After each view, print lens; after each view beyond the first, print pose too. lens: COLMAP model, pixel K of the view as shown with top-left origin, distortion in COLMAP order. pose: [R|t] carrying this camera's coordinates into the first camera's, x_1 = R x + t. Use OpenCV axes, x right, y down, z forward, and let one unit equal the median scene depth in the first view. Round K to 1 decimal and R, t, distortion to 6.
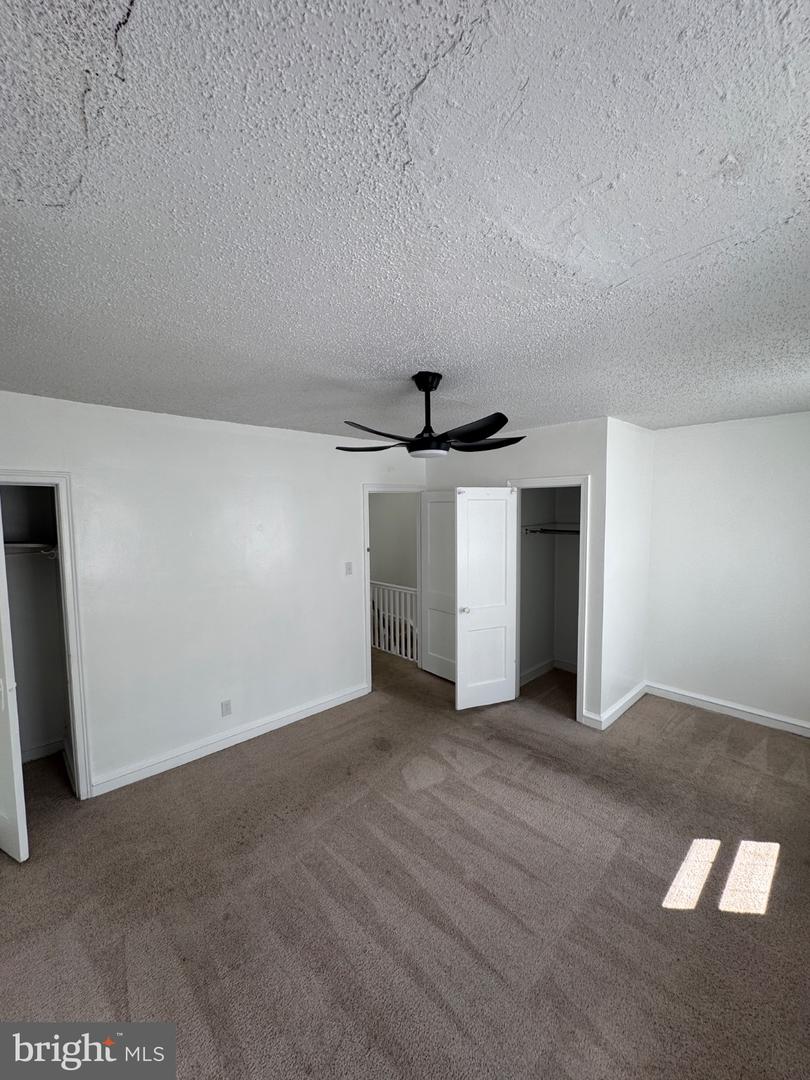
lens RADIAL K [[433.5, 0, 404.9], [0, 433.5, 537.7], [0, 0, 1]] dist [-0.002419, 0.000310]
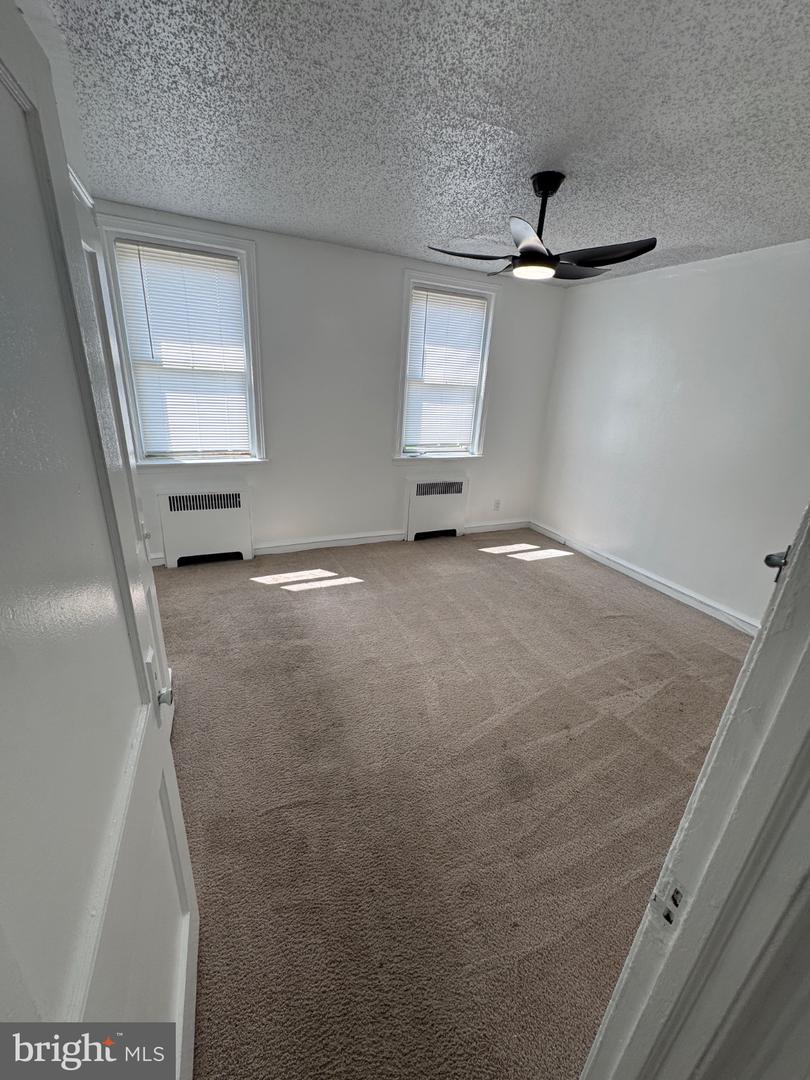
lens RADIAL K [[433.5, 0, 404.9], [0, 433.5, 537.7], [0, 0, 1]] dist [-0.002419, 0.000310]
pose [[-0.942440, -0.156592, 0.295441, -0.069976], [-0.026104, 0.915322, 0.401875, -0.049577], [-0.333354, 0.371031, -0.866724, 2.104077]]
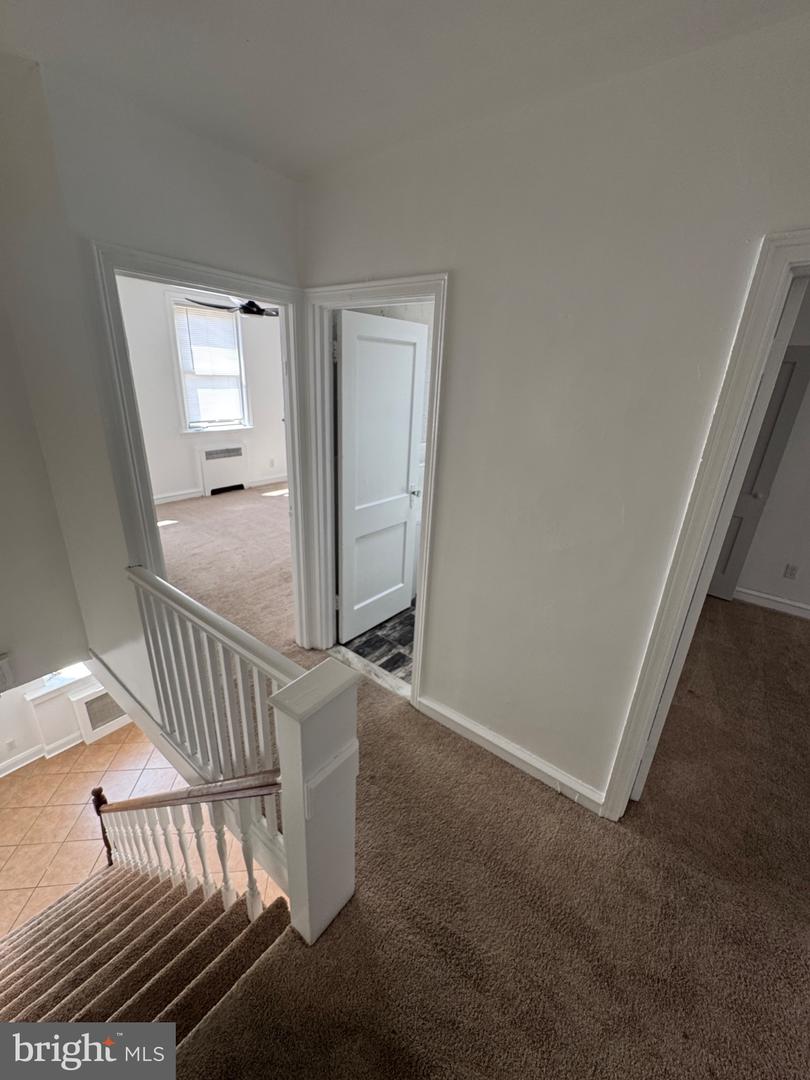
lens RADIAL K [[433.5, 0, 404.9], [0, 433.5, 537.7], [0, 0, 1]] dist [-0.002419, 0.000310]
pose [[-0.990275, 0.014193, -0.138399, -0.318221], [-0.045866, 0.905864, 0.421078, -0.161301], [0.131347, 0.423331, -0.896403, 2.979773]]
